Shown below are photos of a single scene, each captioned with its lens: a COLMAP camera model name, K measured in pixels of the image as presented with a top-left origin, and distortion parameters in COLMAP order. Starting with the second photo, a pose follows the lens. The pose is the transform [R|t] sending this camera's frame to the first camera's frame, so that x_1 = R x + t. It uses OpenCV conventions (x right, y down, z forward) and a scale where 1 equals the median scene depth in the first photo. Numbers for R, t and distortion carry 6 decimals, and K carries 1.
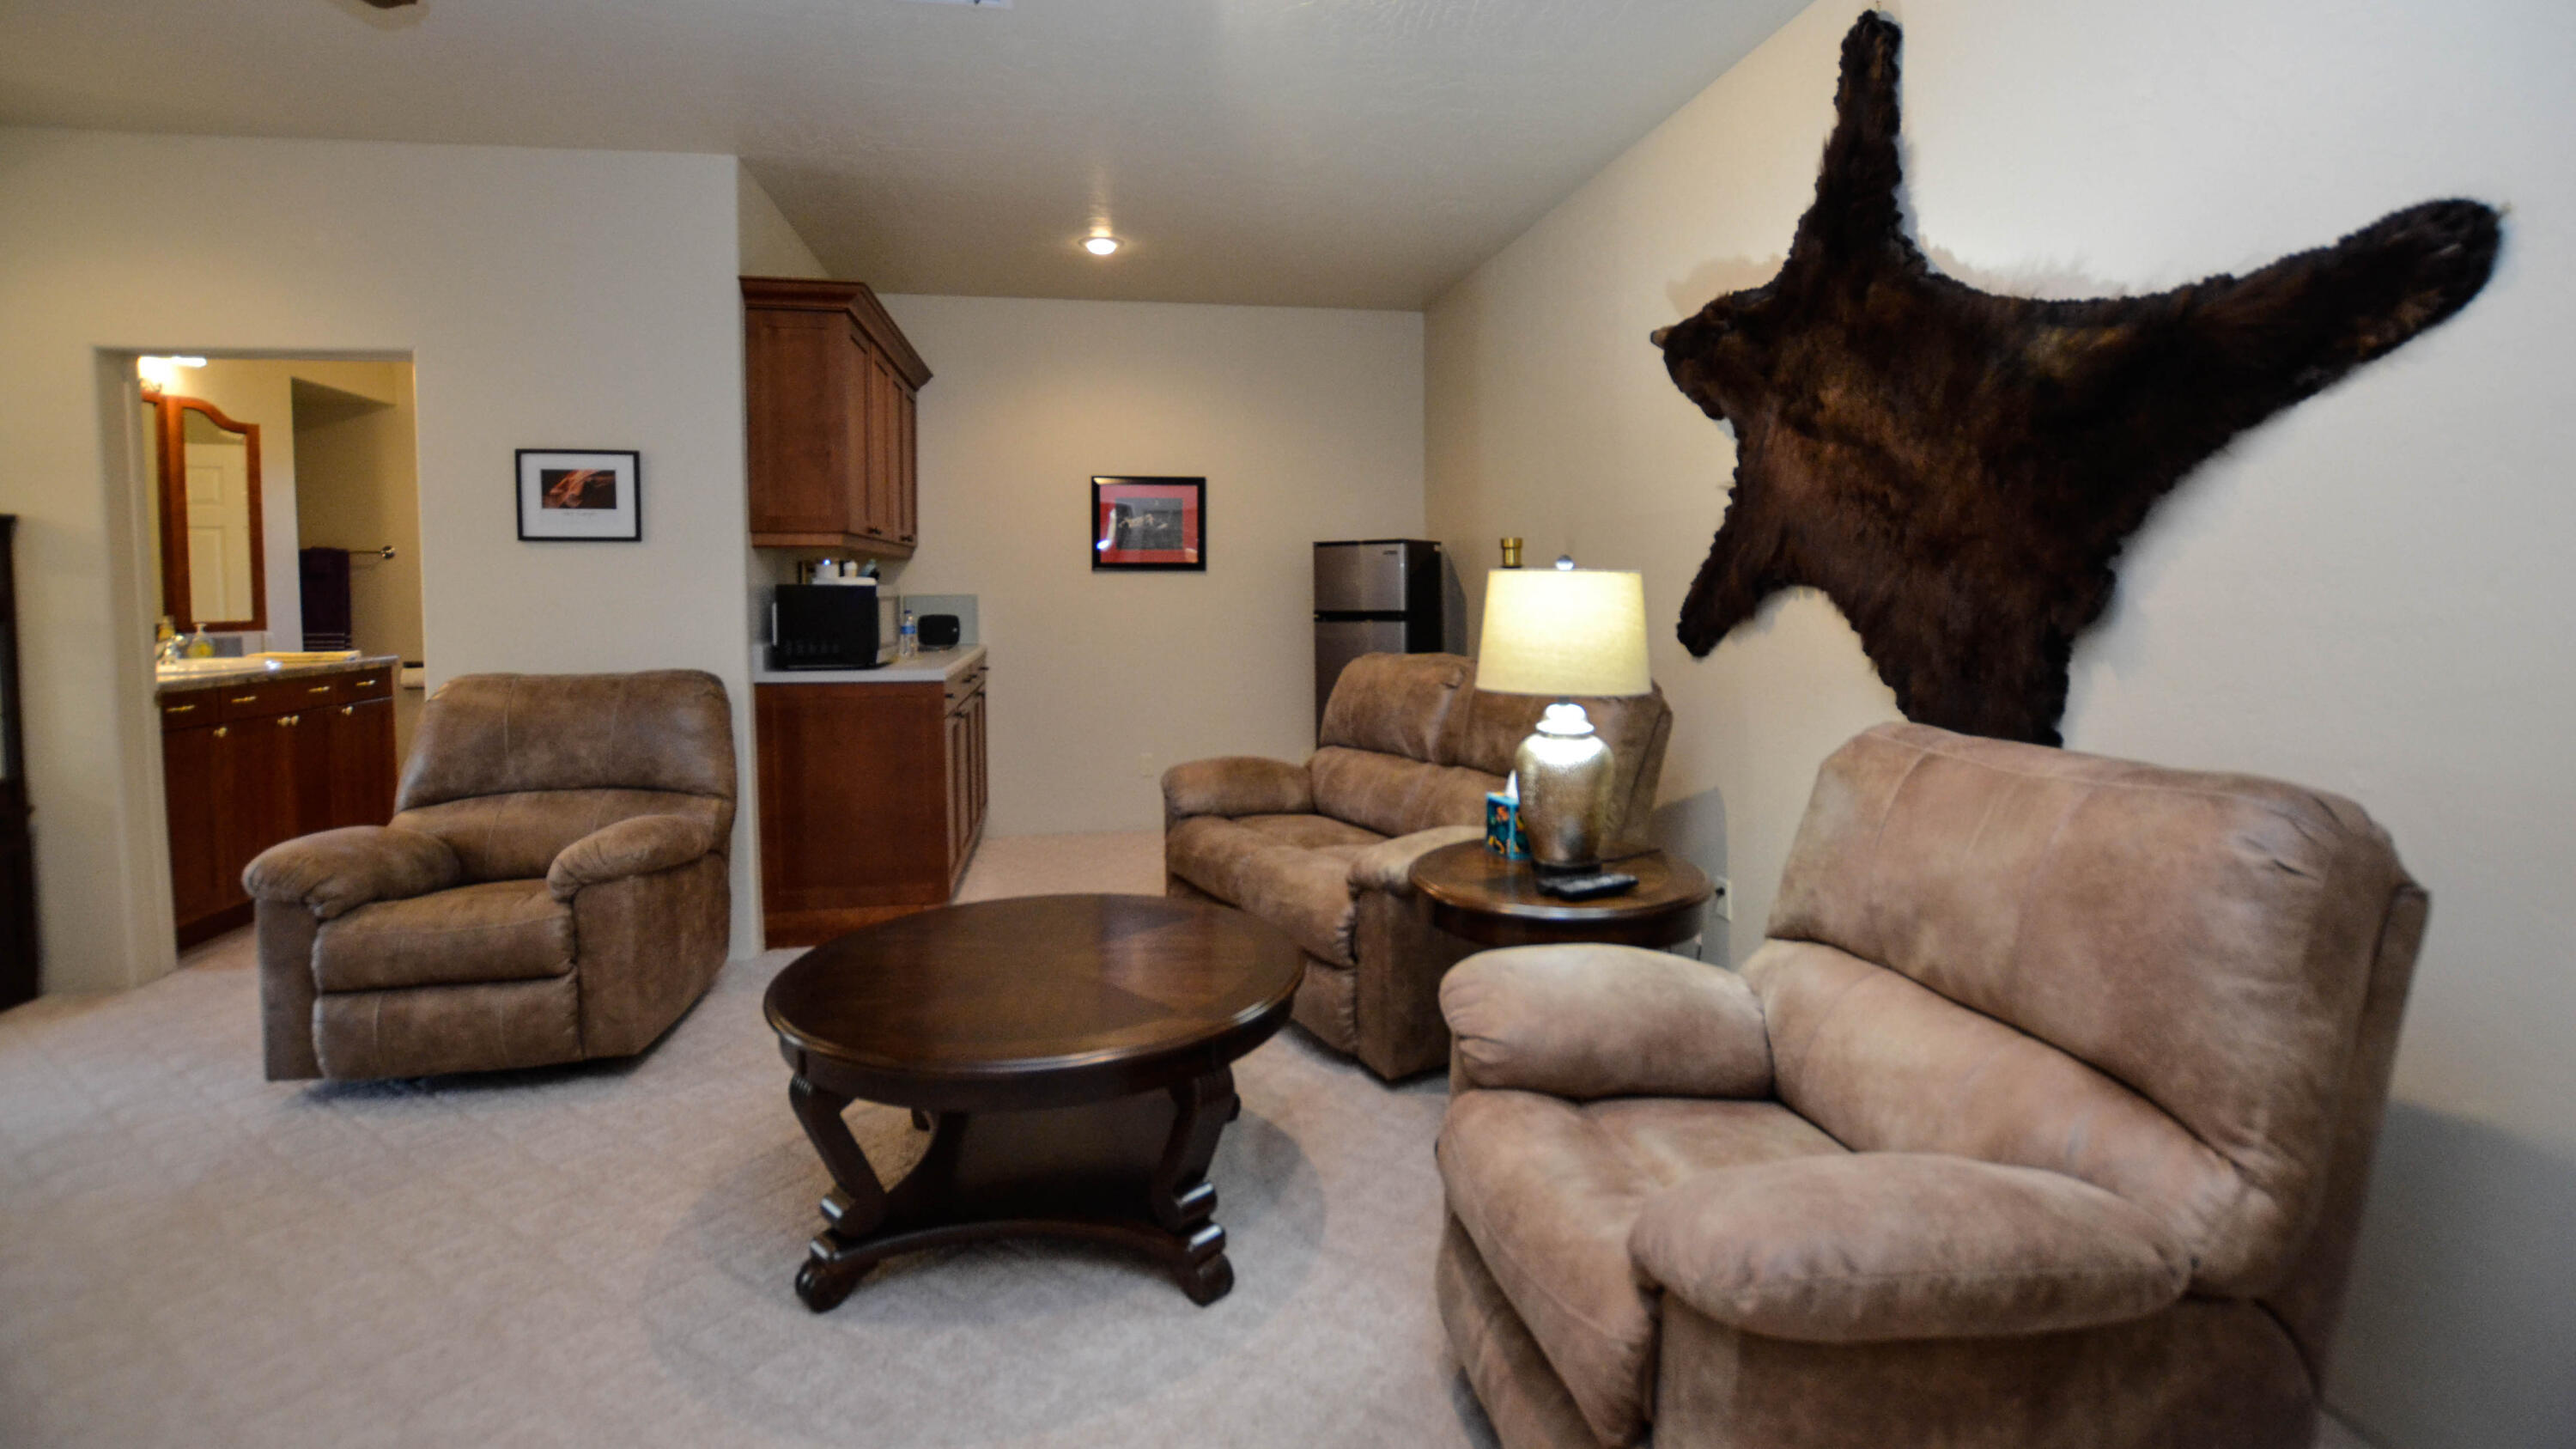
lens RADIAL K [[1171.9, 0, 1350.3], [0, 1171.9, 655.8], [0, 0, 1]] dist [-0.015342, 0.001026]
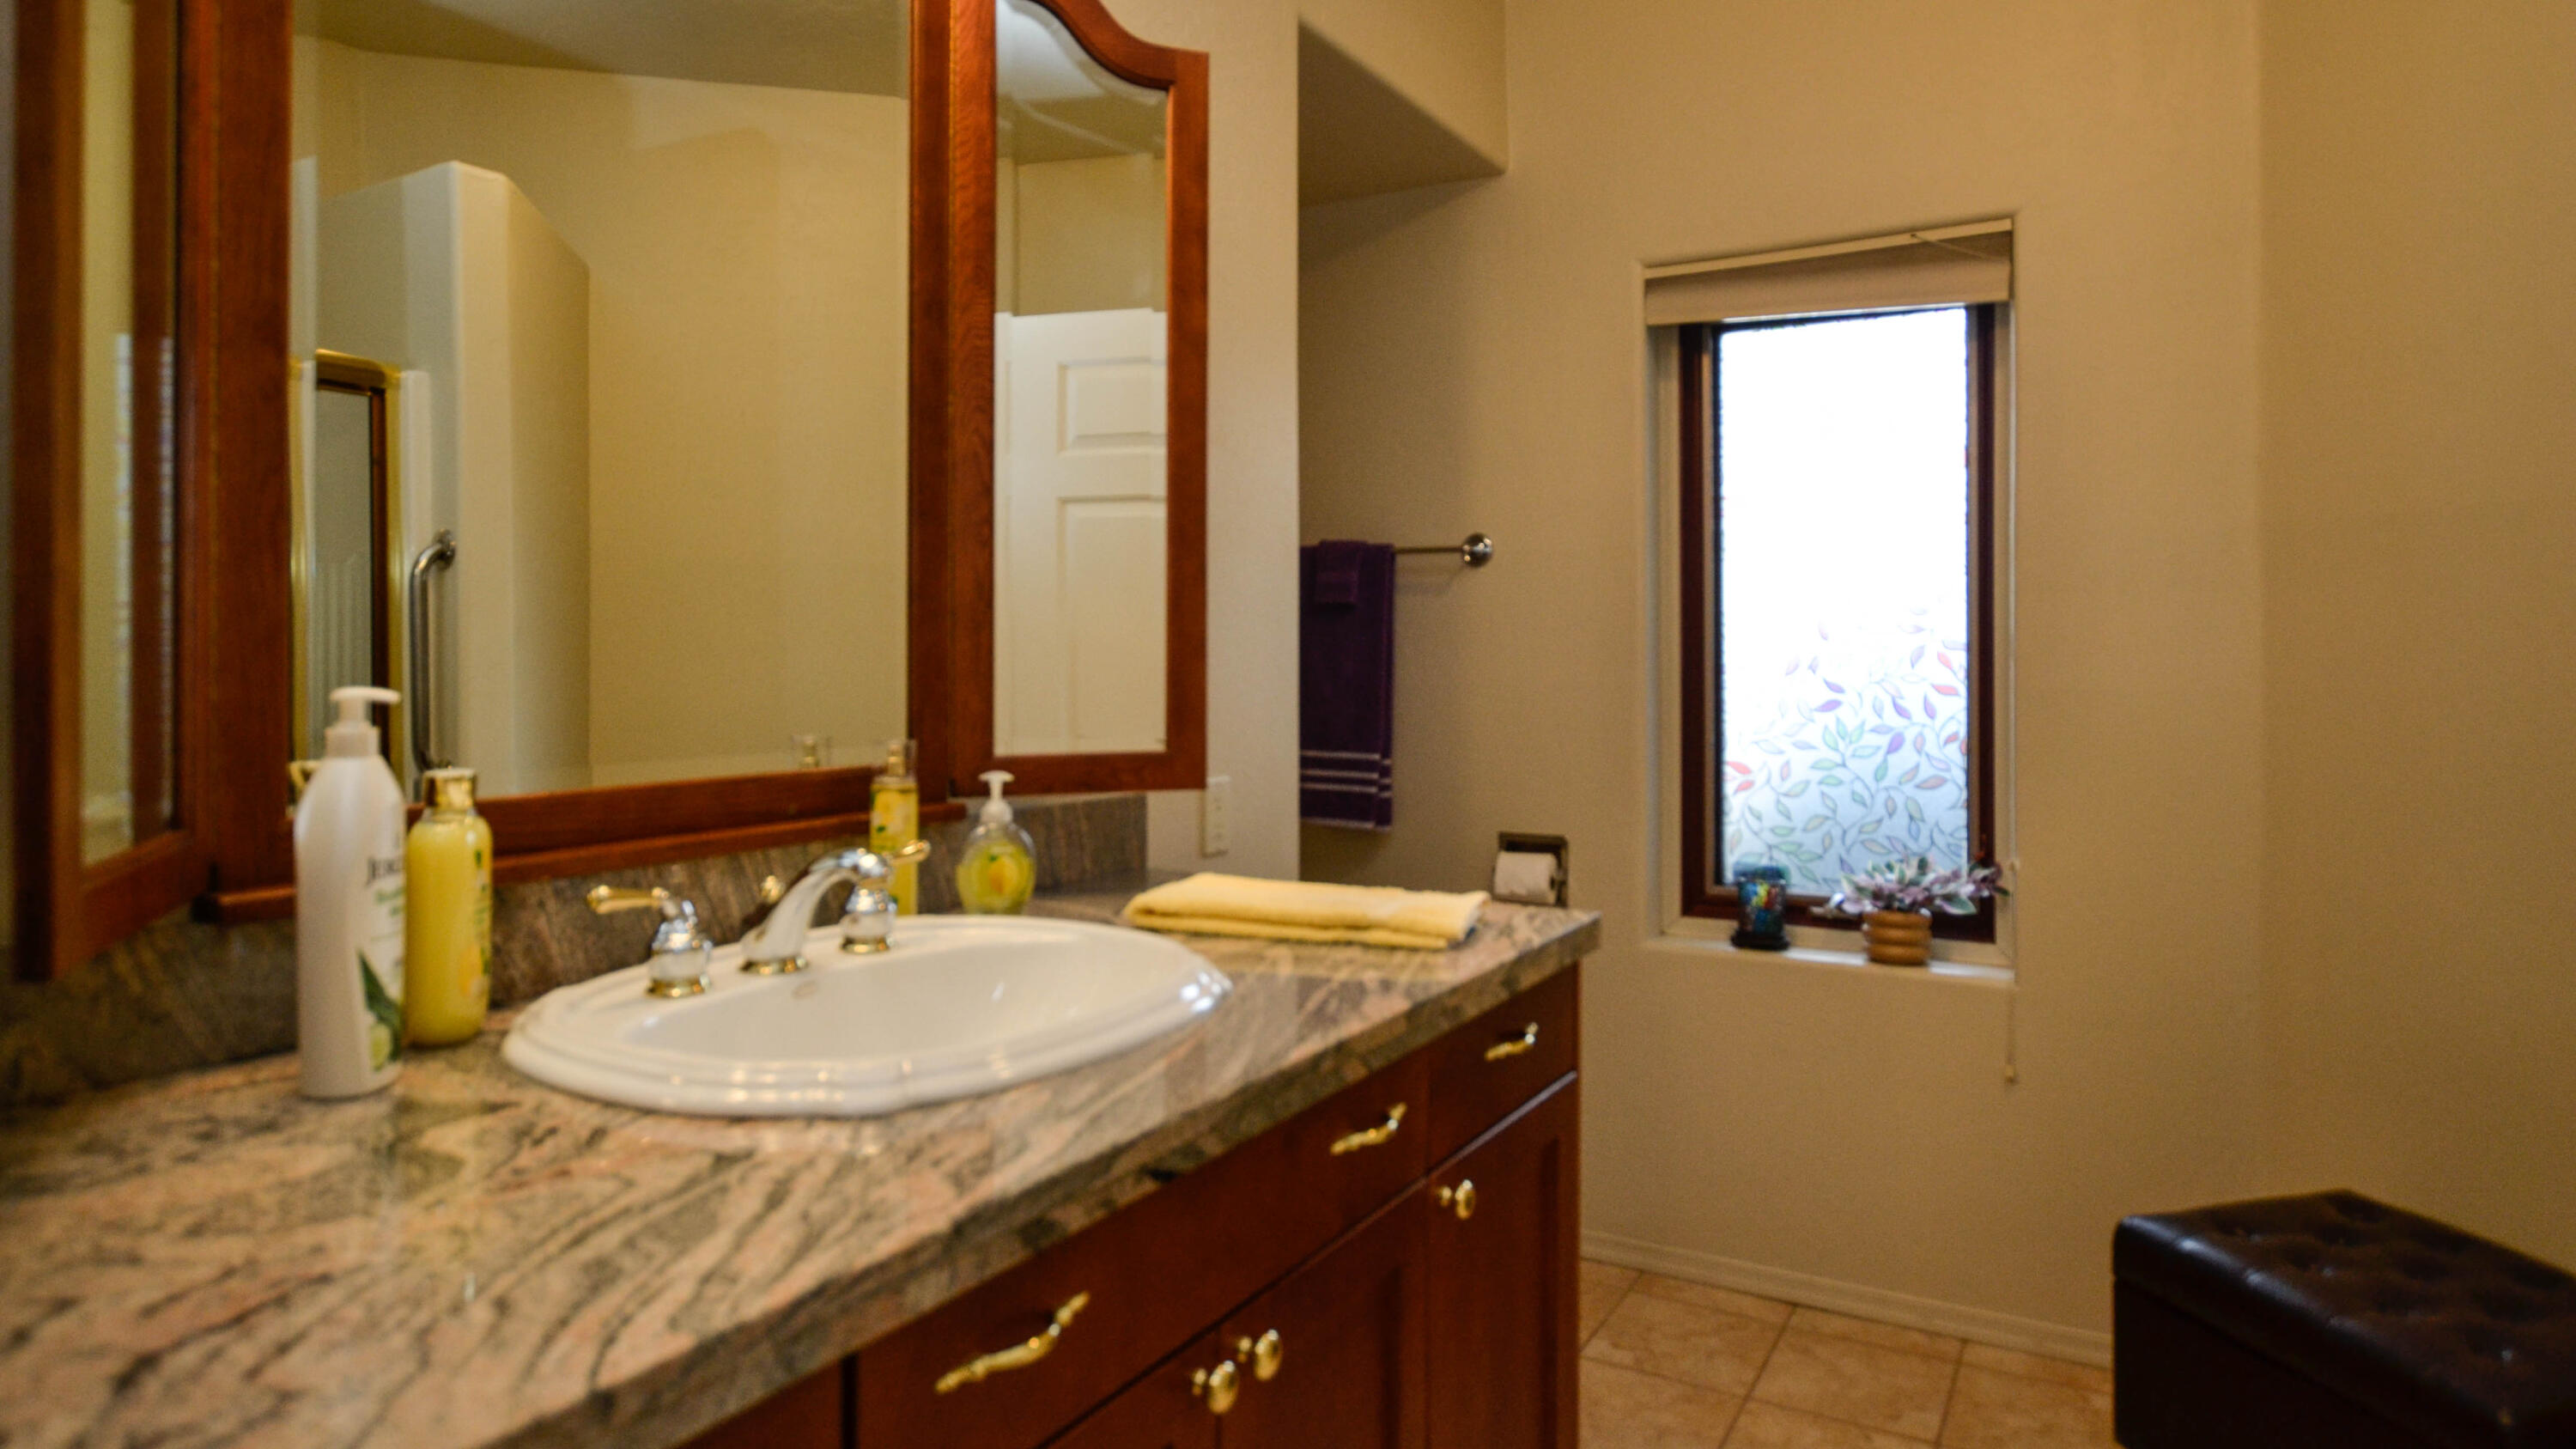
lens RADIAL K [[1552.9, 0, 1289.8], [0, 1552.9, 712.7], [0, 0, 1]] dist [-0.009437, -0.000676]
pose [[0.741263, 0.015980, -0.671025, -0.671893], [-0.027645, 0.999595, -0.006734, -0.038505], [0.670645, 0.023542, 0.741404, 0.735835]]
